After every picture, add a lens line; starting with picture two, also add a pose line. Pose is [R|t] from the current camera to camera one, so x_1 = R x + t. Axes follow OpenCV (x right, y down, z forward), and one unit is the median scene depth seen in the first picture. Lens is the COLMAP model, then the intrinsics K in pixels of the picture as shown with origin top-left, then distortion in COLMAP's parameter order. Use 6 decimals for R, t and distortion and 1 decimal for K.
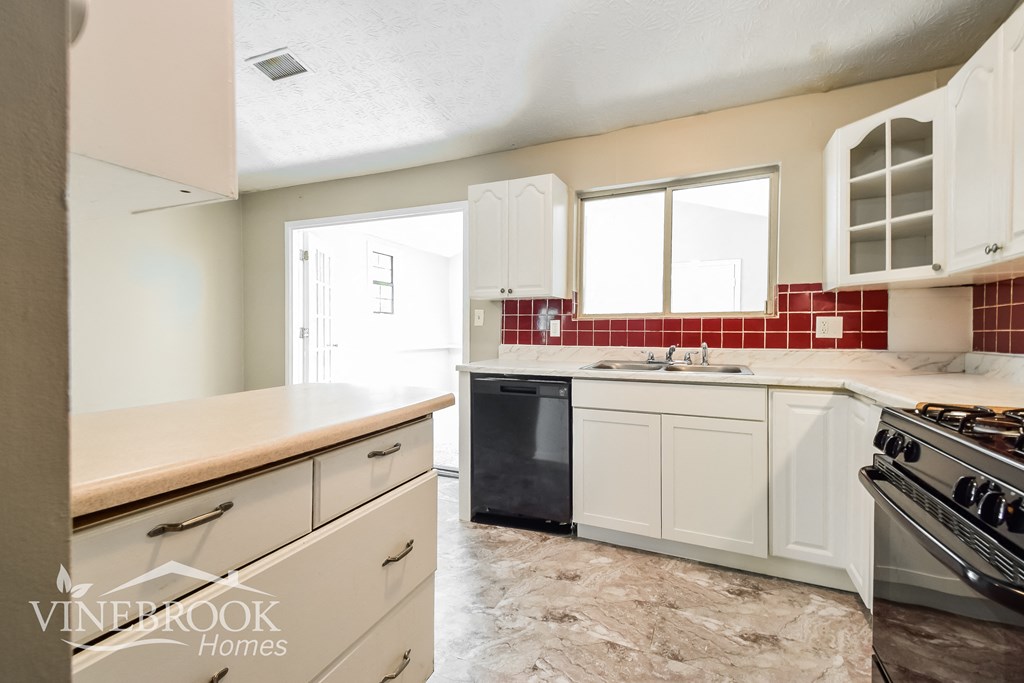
lens RADIAL K [[452.4, 0, 506.3], [0, 452.4, 321.7], [0, 0, 1]] dist [0.039531, -0.025945]
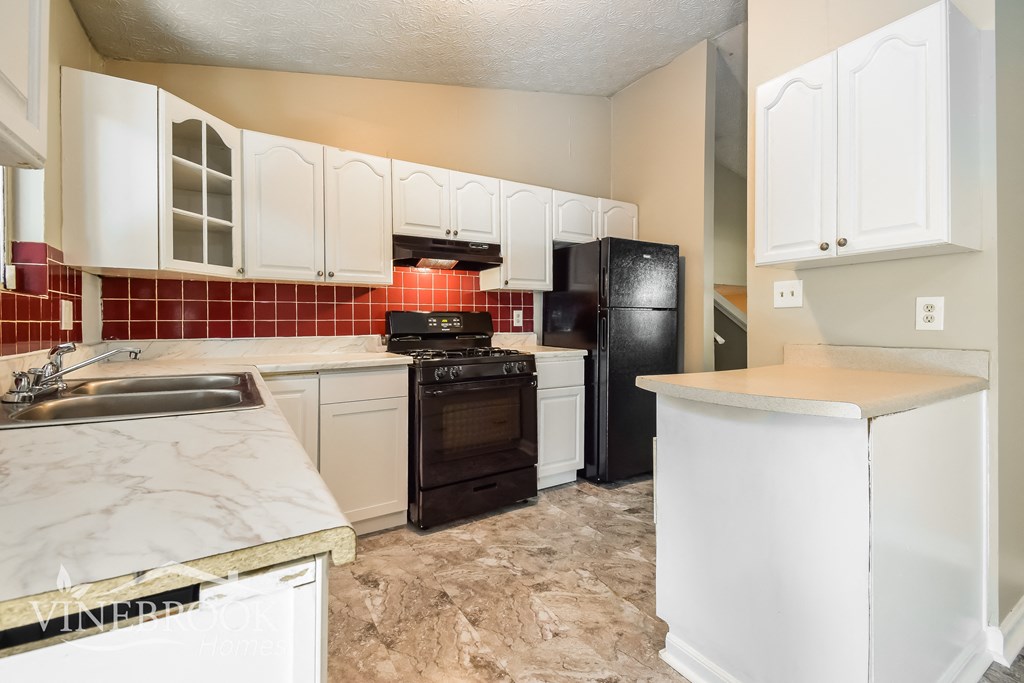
lens RADIAL K [[452.4, 0, 506.3], [0, 452.4, 321.7], [0, 0, 1]] dist [0.039531, -0.025945]
pose [[-0.827980, -0.002537, 0.560752, -0.397577], [-0.006349, 0.999968, -0.004850, 0.026206], [-0.560722, -0.007576, -0.827969, 1.765873]]
